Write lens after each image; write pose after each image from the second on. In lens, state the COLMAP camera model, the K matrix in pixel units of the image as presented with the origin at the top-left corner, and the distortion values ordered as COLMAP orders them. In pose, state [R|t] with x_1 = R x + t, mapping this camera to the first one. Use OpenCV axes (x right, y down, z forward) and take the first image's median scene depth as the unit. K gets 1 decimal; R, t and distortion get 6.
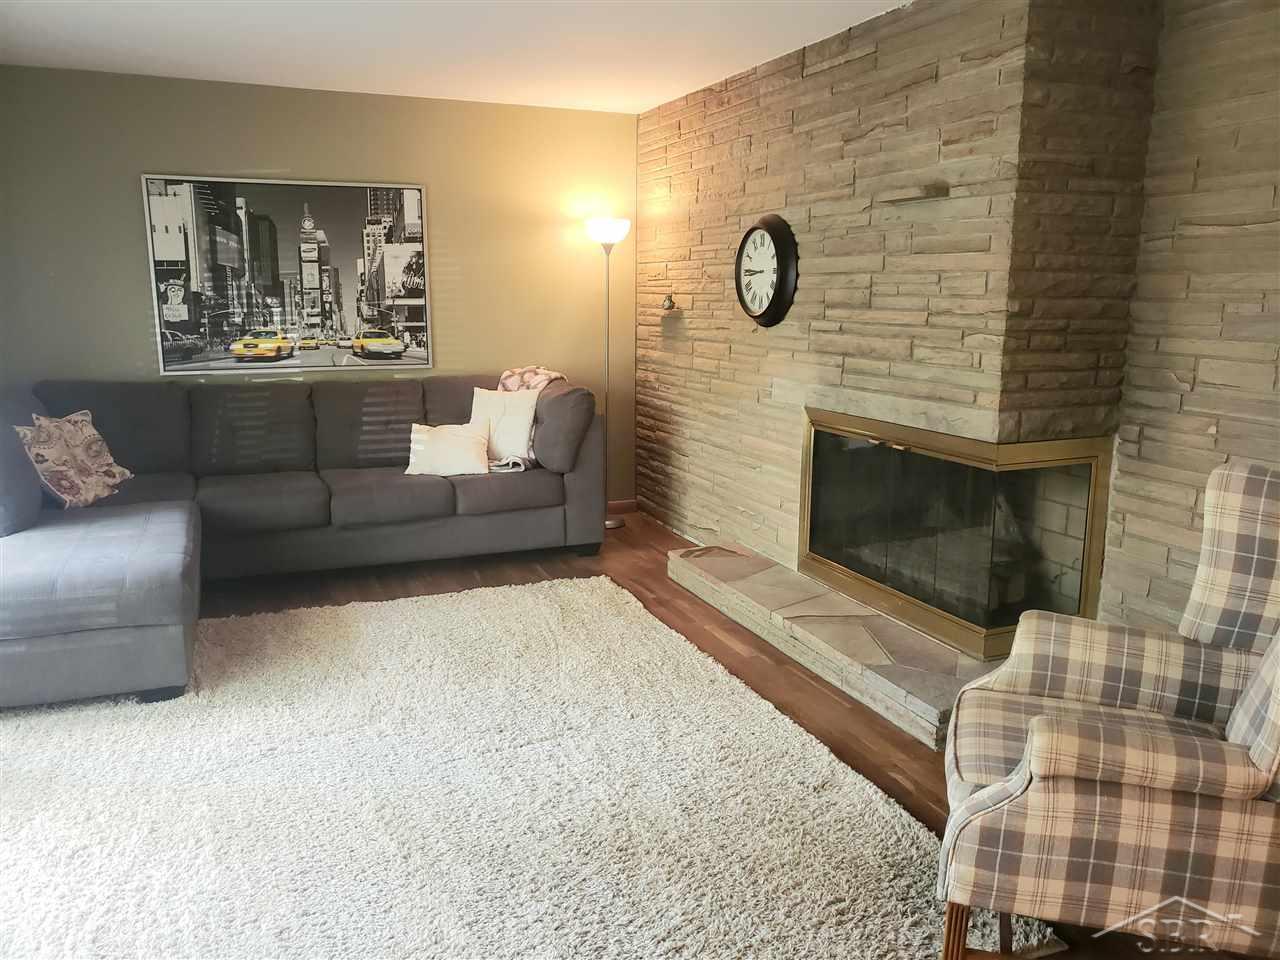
lens RADIAL K [[951.5, 0, 640.0], [0, 951.5, 480.0], [0, 0, 1]] dist [-0.011126, 0.002407]
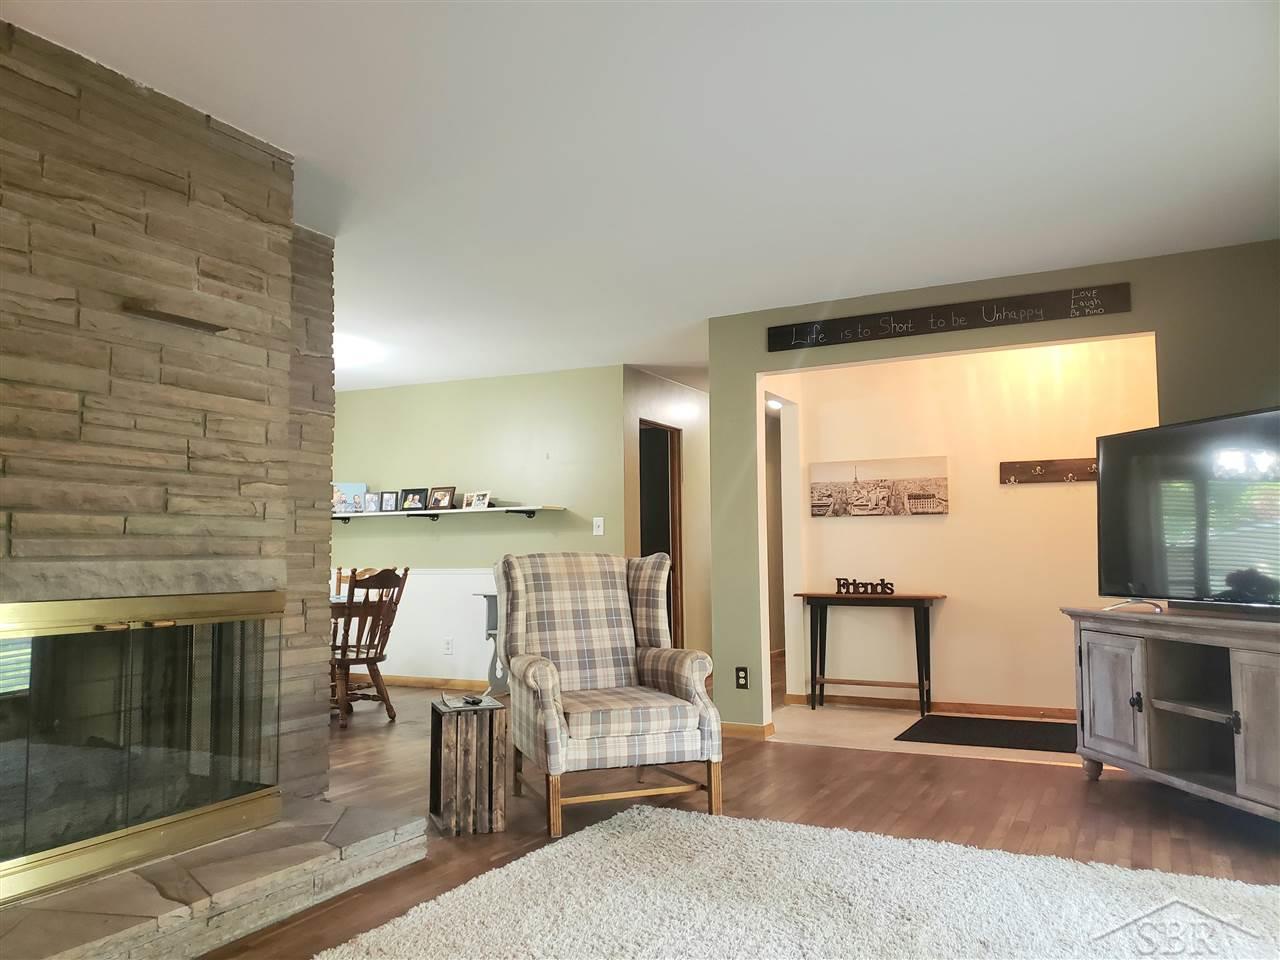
lens RADIAL K [[951.5, 0, 640.0], [0, 951.5, 480.0], [0, 0, 1]] dist [-0.011126, 0.002407]
pose [[-0.627034, 0.059996, 0.776678, -0.608172], [0.153897, 0.986920, 0.048009, -0.132938], [-0.763639, 0.149632, -0.628066, 1.224390]]
